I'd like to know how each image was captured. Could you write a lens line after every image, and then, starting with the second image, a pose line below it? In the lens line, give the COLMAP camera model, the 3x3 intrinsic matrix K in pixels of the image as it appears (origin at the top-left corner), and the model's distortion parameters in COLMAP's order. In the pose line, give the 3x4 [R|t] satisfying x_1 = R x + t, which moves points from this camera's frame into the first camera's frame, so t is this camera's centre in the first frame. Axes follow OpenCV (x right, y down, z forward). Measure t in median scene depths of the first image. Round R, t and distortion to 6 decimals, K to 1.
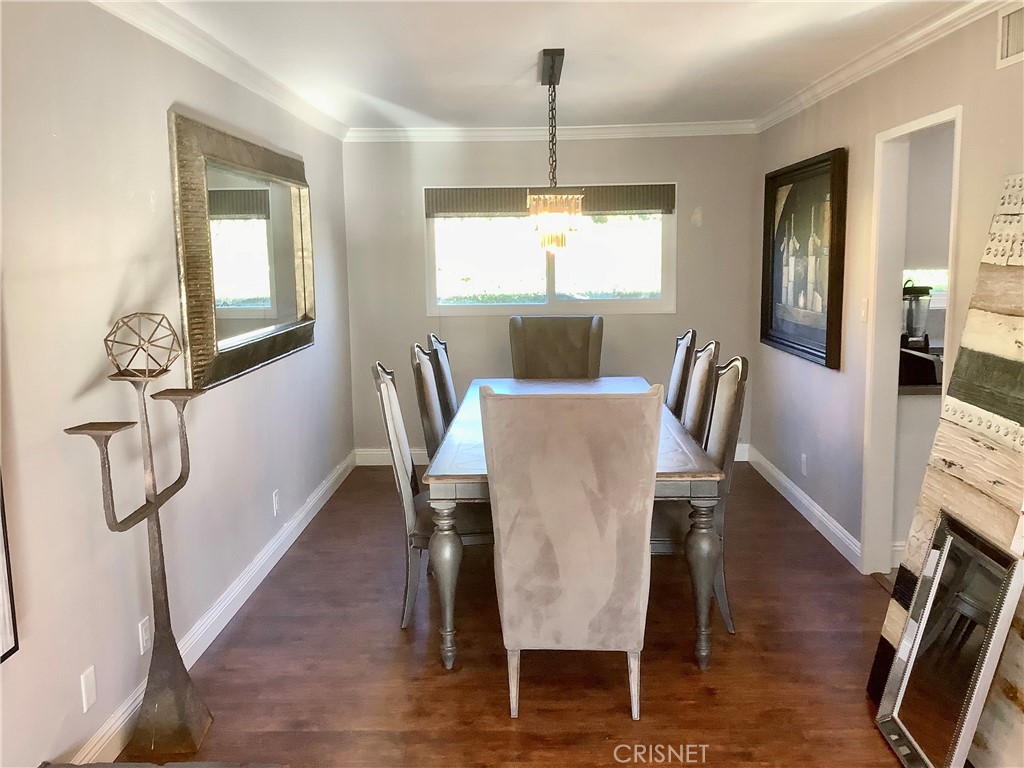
lens RADIAL K [[935.8, 0, 512.0], [0, 935.8, 384.0], [0, 0, 1]] dist [0.058814, -0.004210]
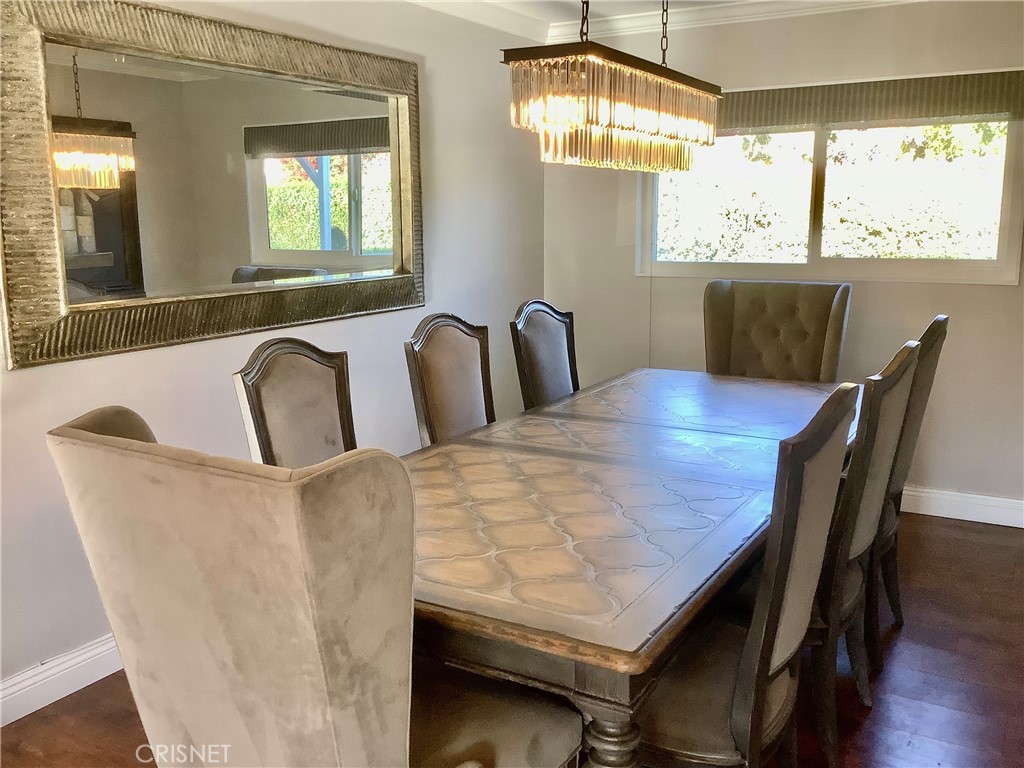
lens RADIAL K [[935.8, 0, 512.0], [0, 935.8, 384.0], [0, 0, 1]] dist [0.058814, -0.004210]
pose [[0.874212, 0.098049, -0.475542, 0.234093], [-0.074350, 0.994880, 0.068448, -0.037127], [0.479818, -0.024482, 0.877026, 0.368690]]
